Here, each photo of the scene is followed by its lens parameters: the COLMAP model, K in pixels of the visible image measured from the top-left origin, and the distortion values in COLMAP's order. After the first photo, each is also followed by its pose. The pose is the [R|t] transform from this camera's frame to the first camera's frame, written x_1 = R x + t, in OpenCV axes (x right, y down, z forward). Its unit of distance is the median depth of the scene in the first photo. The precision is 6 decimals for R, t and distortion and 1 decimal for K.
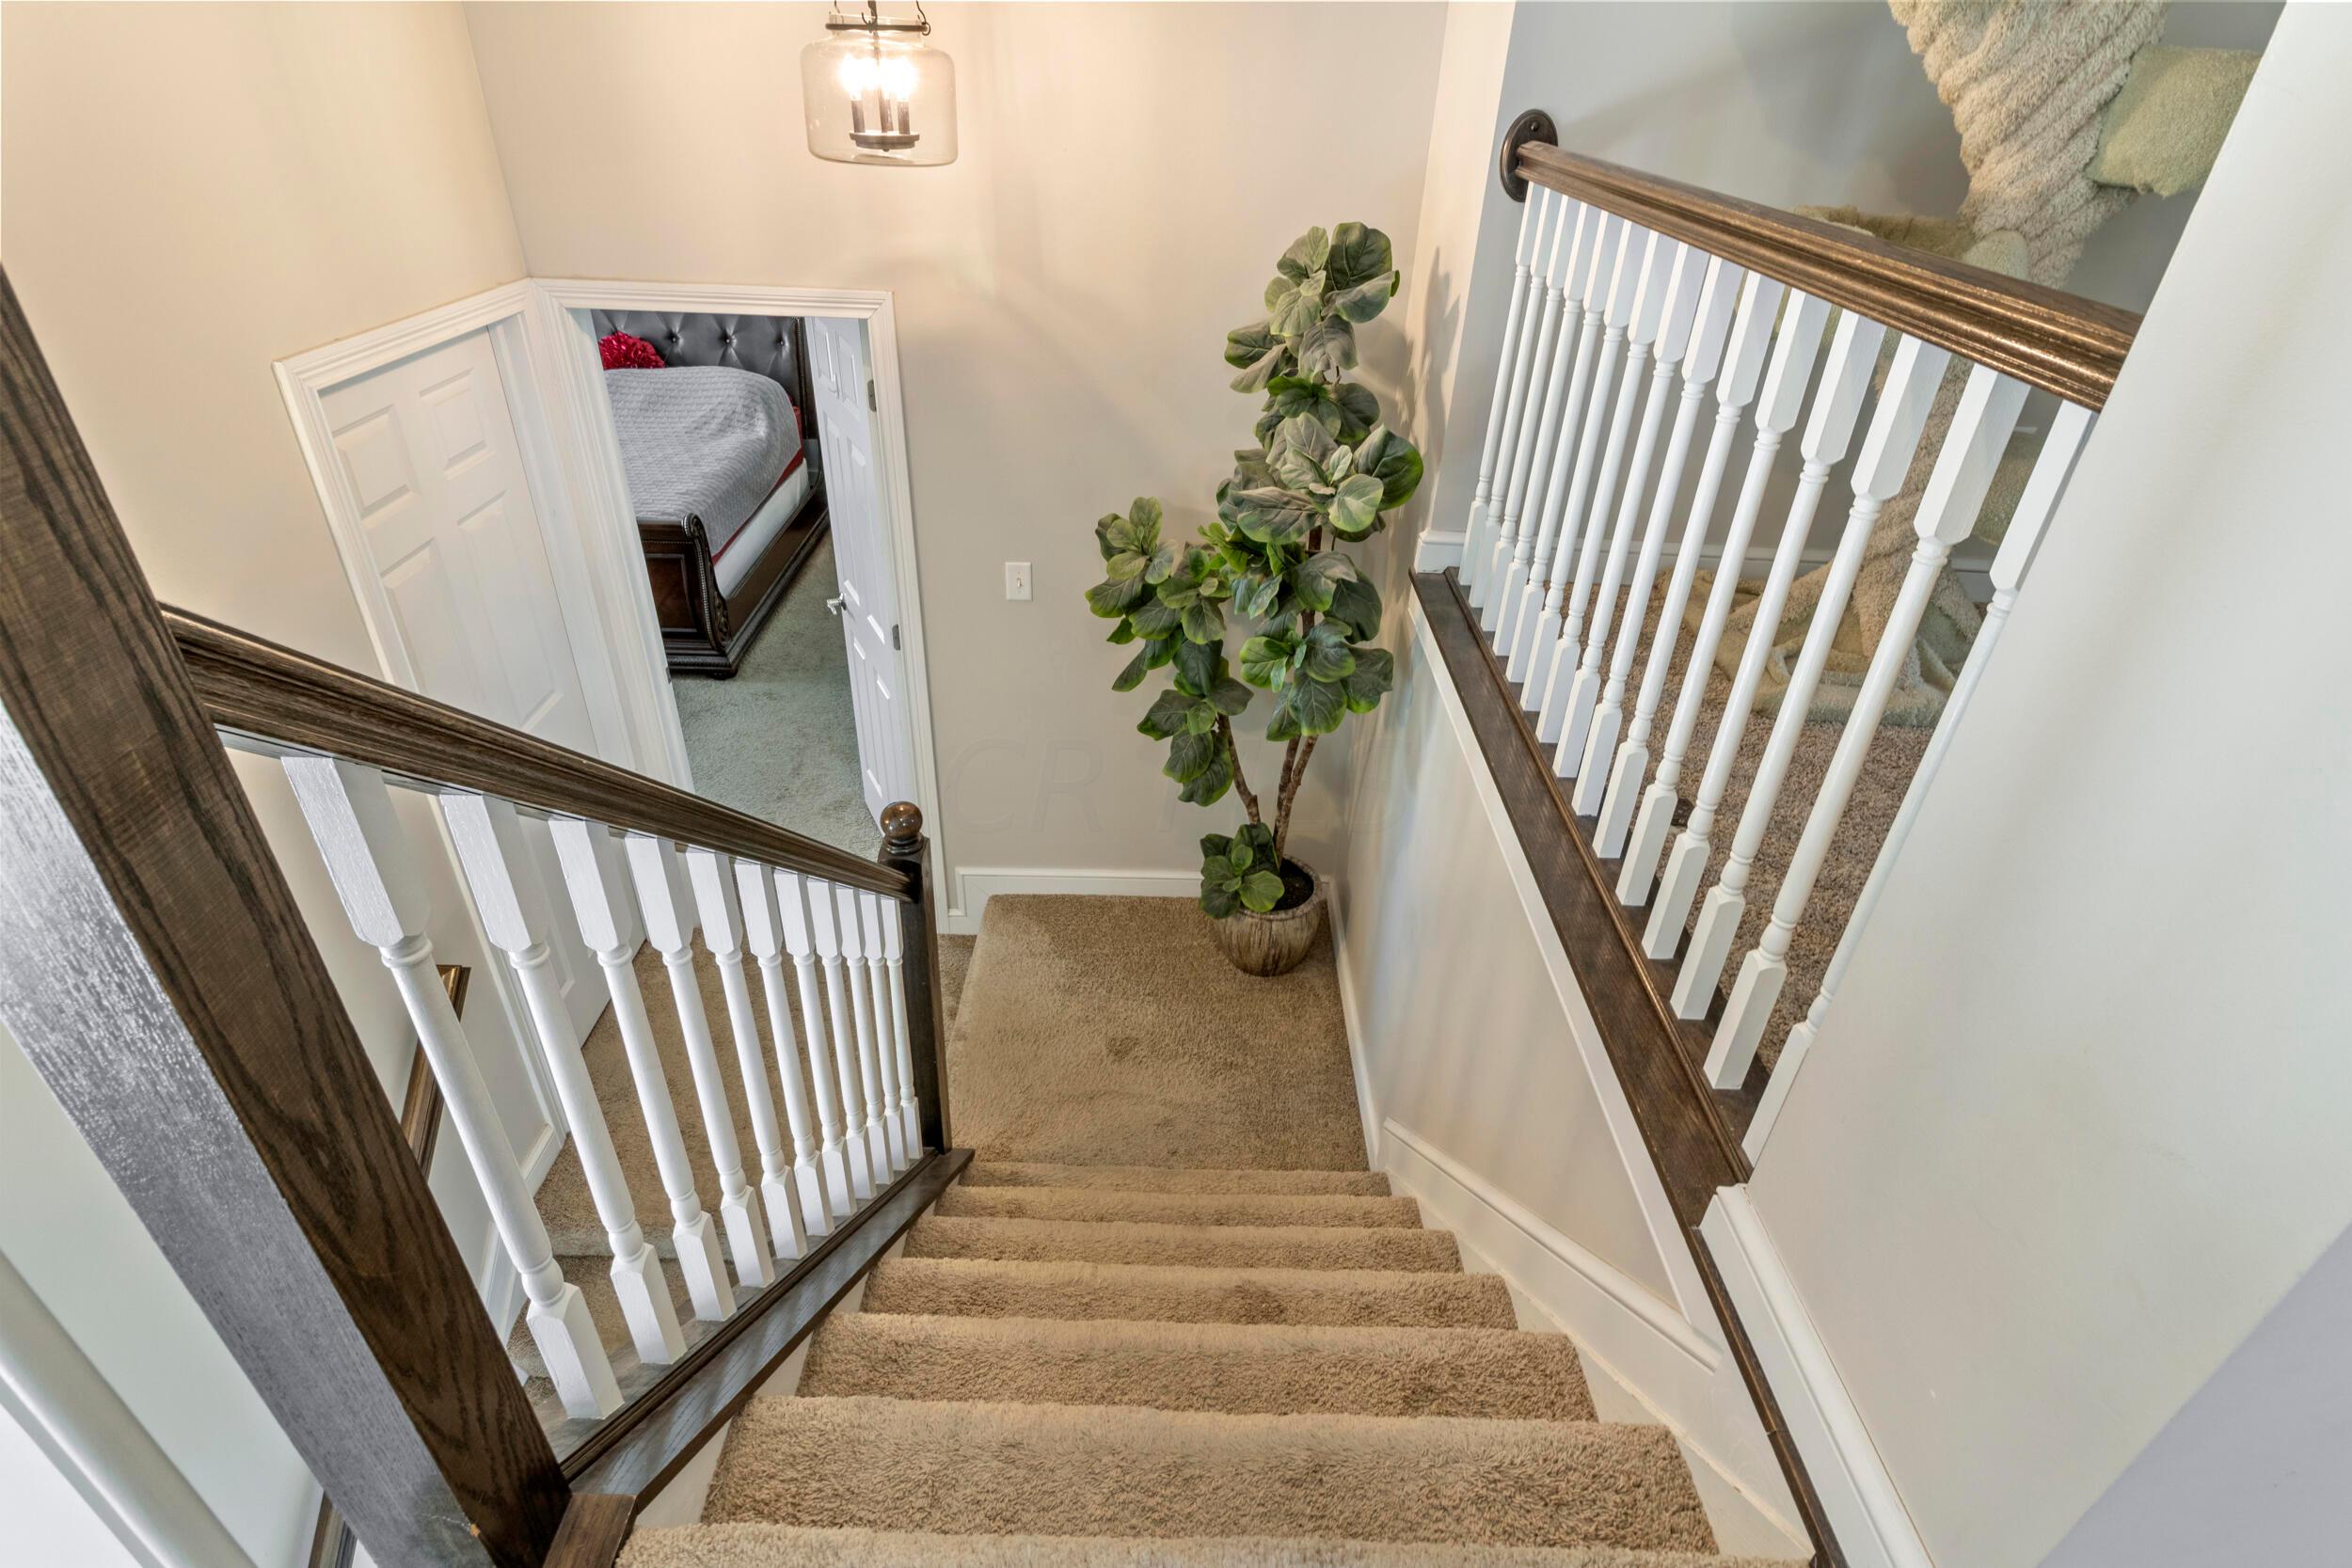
lens RADIAL K [[1167.6, 0, 1168.7], [0, 1167.6, 772.7], [0, 0, 1]] dist [0.001413, 0.000387]
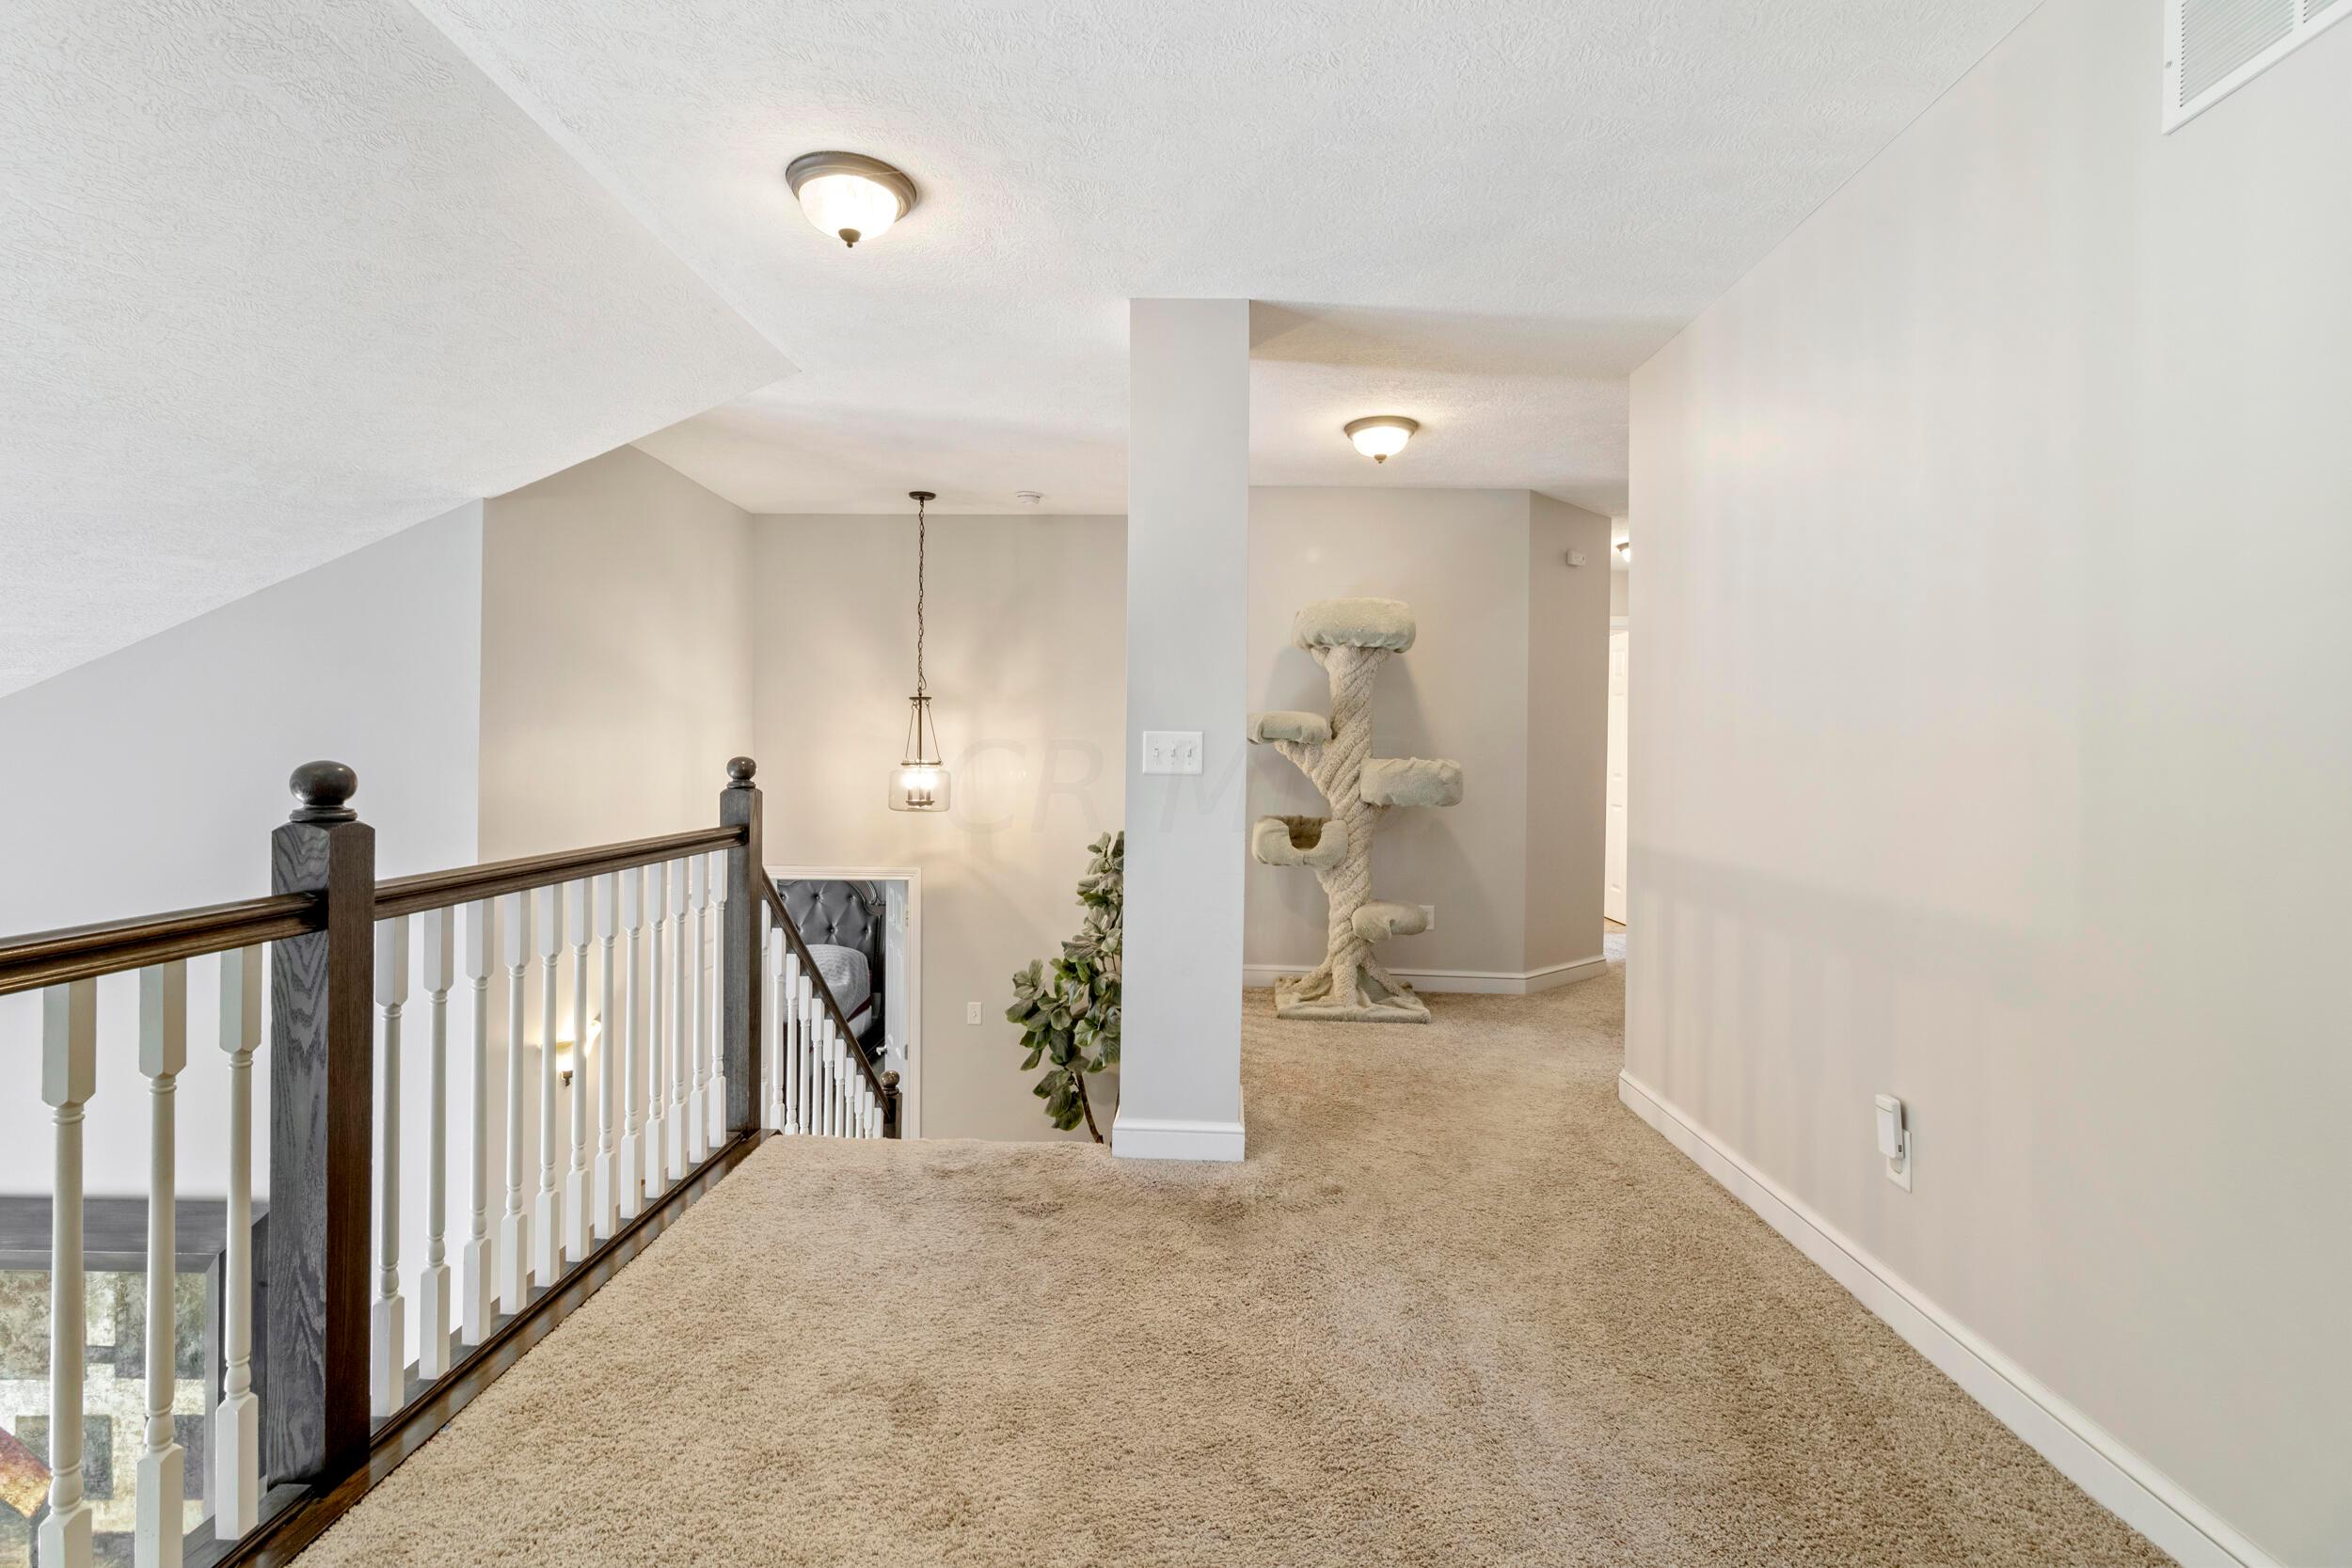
lens RADIAL K [[1077.6, 0, 1178.0], [0, 1077.6, 753.7], [0, 0, 1]] dist [0.001959, 0.001065]
pose [[0.999417, -0.024541, -0.023721, 0.273182], [0.008198, 0.847241, -0.531145, 0.444476], [0.033132, 0.530641, 0.846949, -0.732832]]
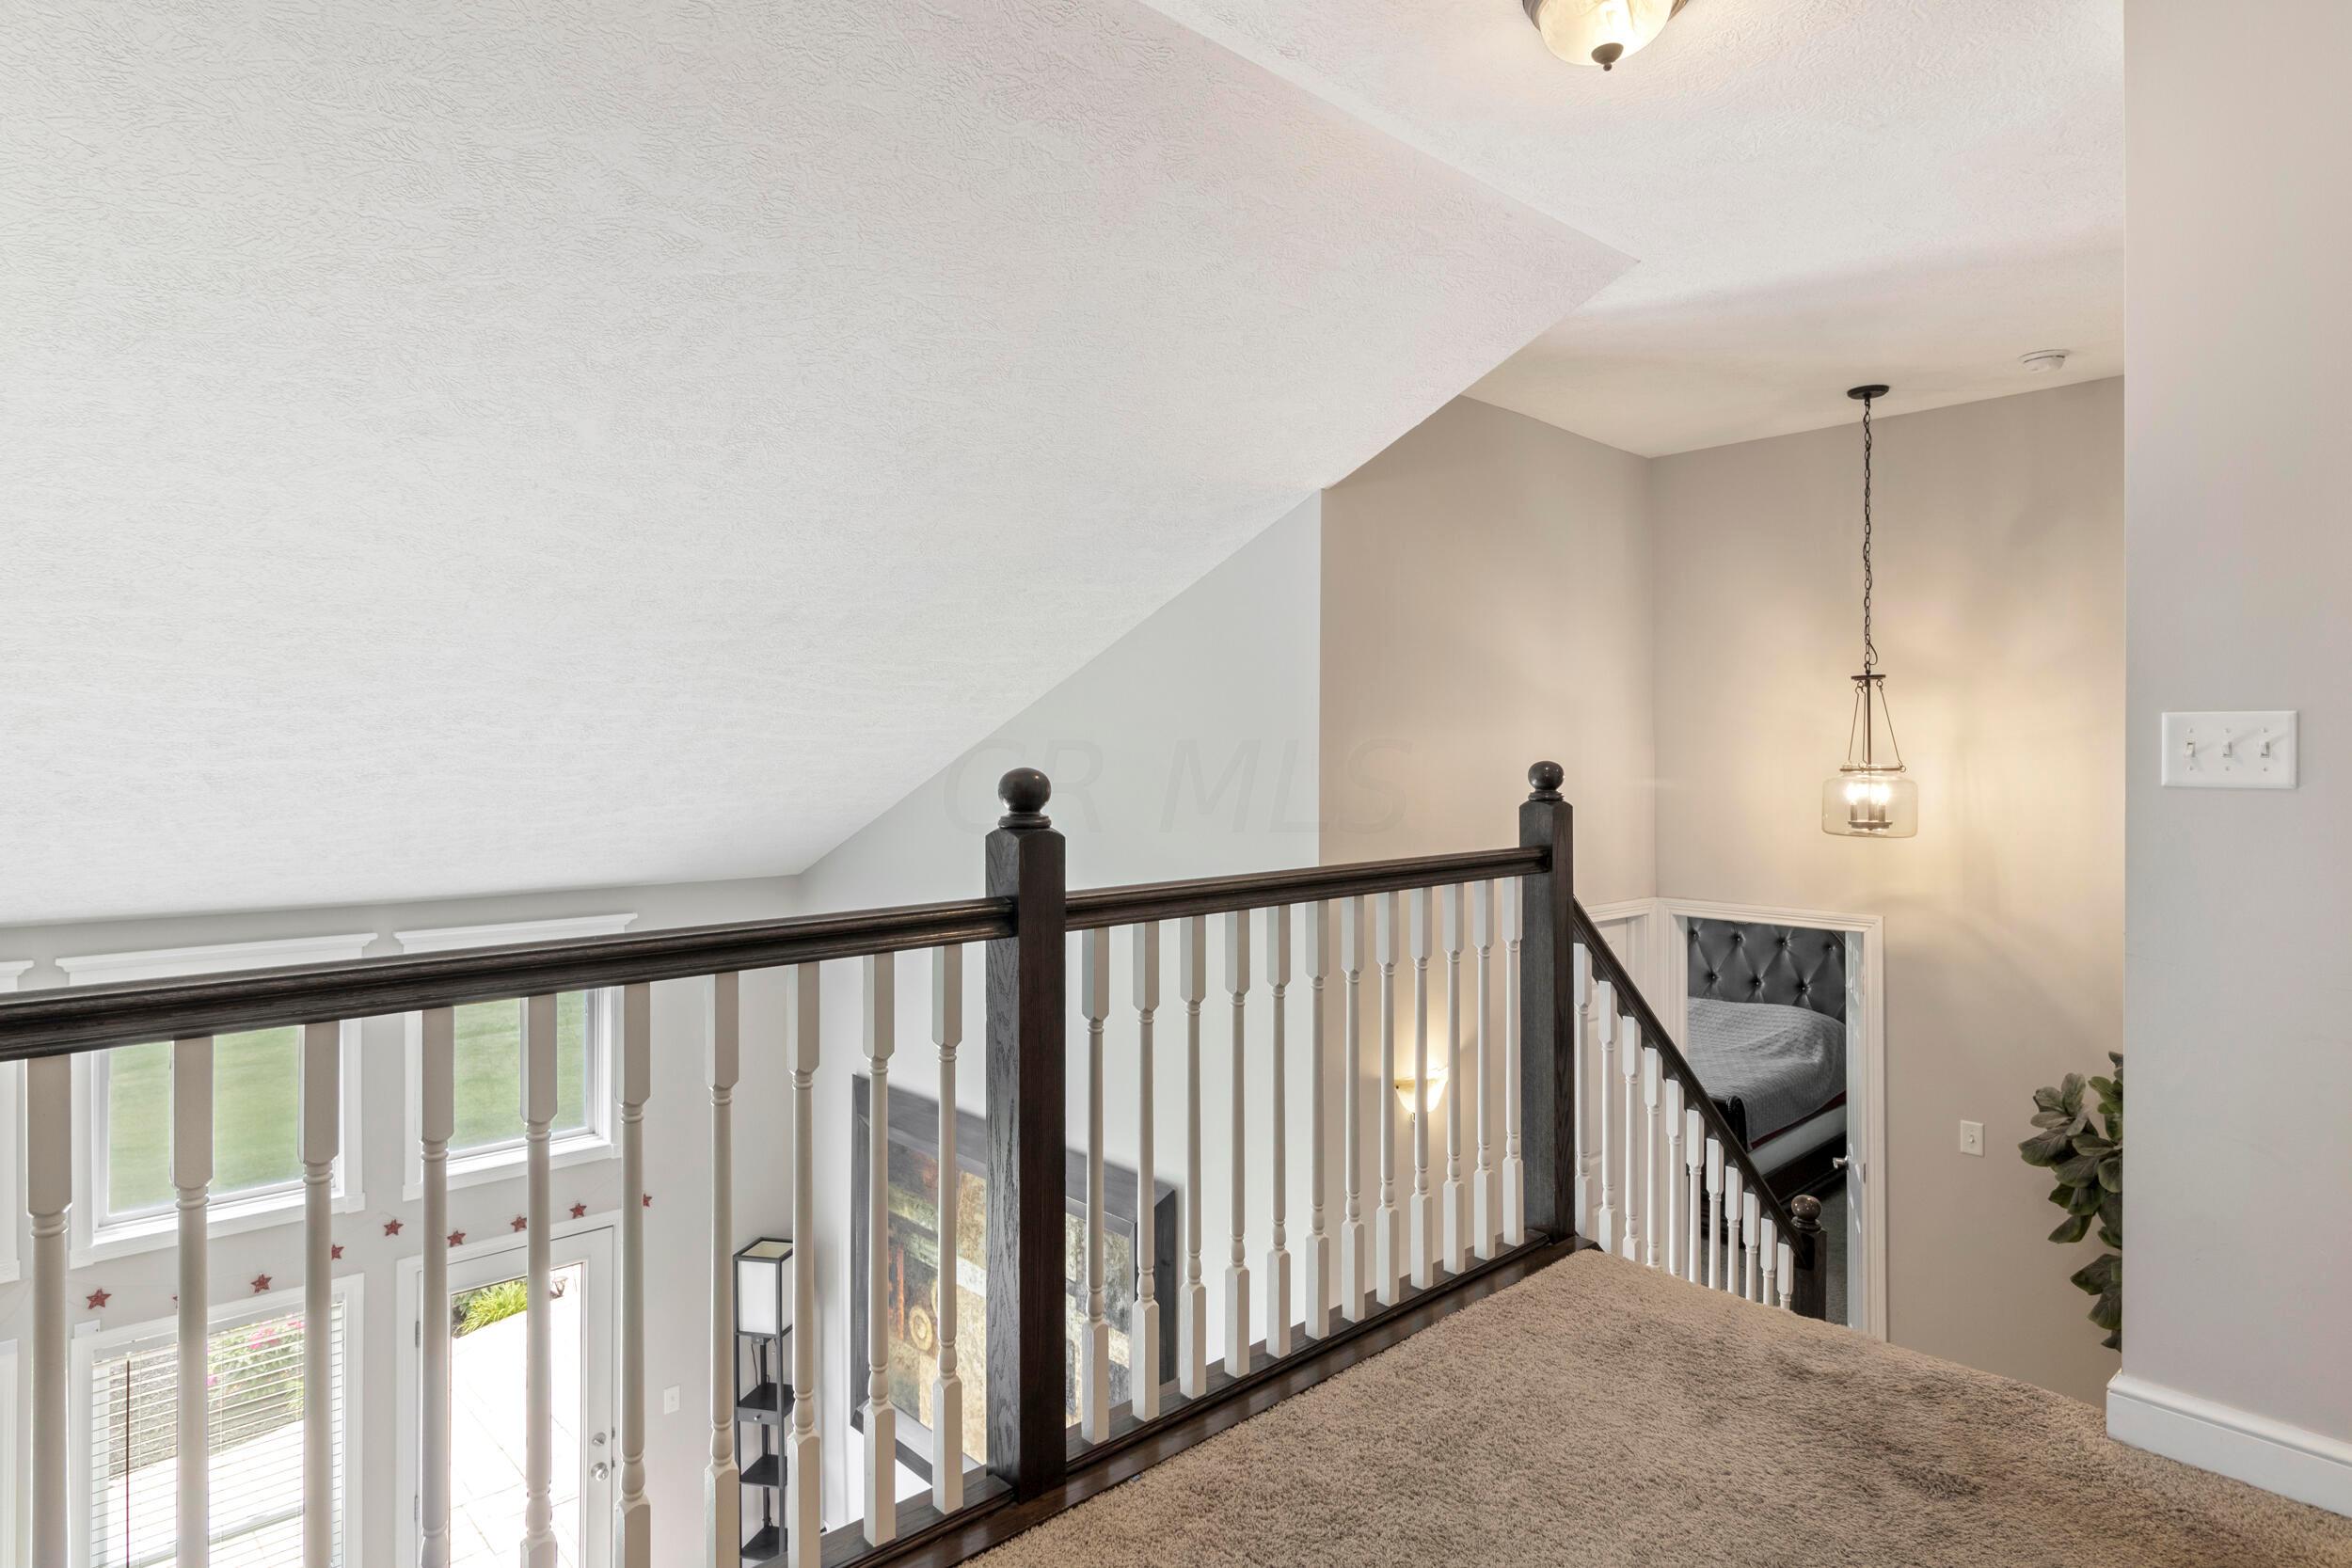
lens RADIAL K [[1304.1, 0, 1179.6], [0, 1304.1, 743.2], [0, 0, 1]] dist [0.003685, -0.000357]
pose [[0.684114, -0.040382, -0.728256, 0.366216], [-0.365775, 0.844841, -0.390451, 0.375989], [0.631028, 0.533491, 0.563197, -0.617421]]
